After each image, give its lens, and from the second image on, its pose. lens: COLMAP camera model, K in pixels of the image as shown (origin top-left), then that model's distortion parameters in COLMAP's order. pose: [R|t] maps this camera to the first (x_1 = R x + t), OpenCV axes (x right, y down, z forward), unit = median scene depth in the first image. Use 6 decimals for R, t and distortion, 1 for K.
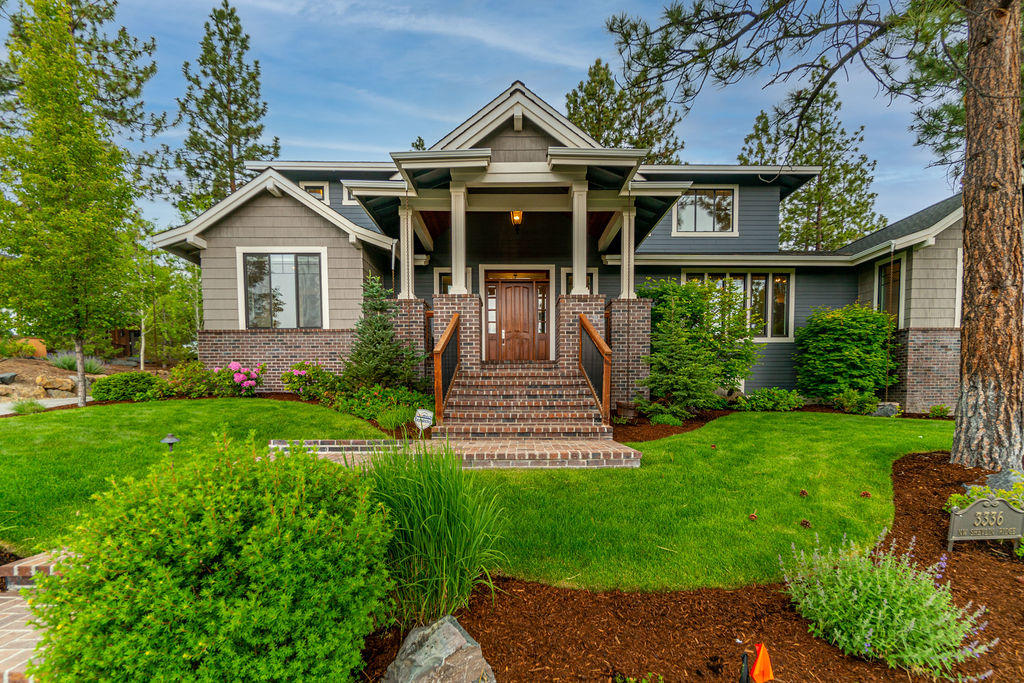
lens RADIAL K [[451.7, 0, 485.6], [0, 451.7, 479.4], [0, 0, 1]] dist [-0.001345, -0.000747]
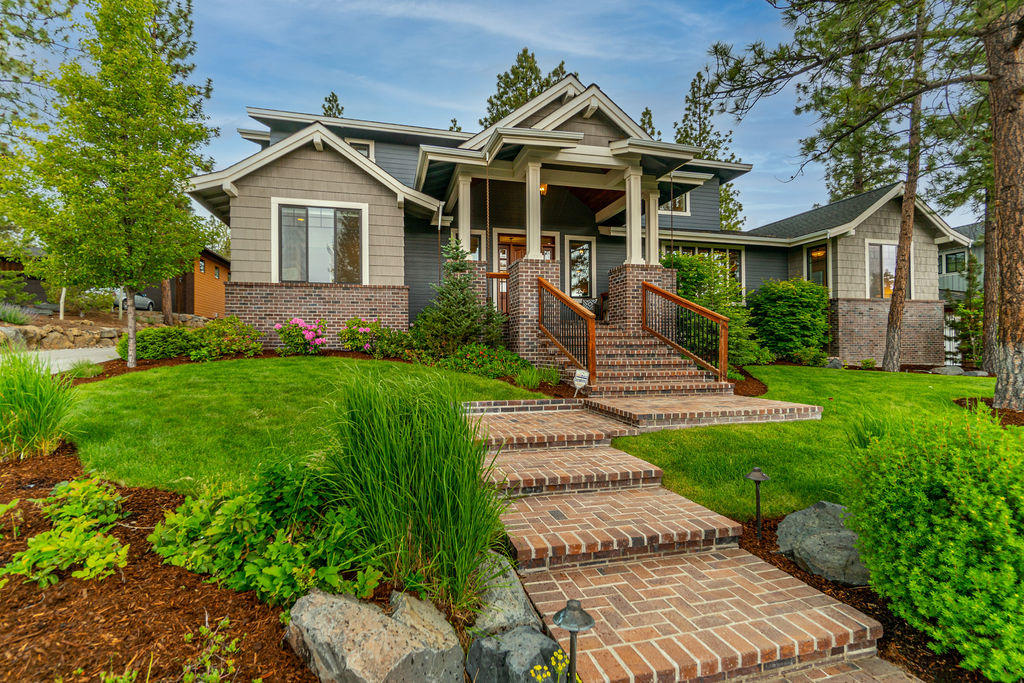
lens RADIAL K [[451.7, 0, 465.3], [0, 451.7, 399.6], [0, 0, 1]] dist [-0.001345, -0.000747]
pose [[0.976350, -0.023973, 0.214863, -0.365166], [0.038045, 0.997376, -0.061599, -0.017709], [-0.212823, 0.068316, 0.974700, 0.019806]]
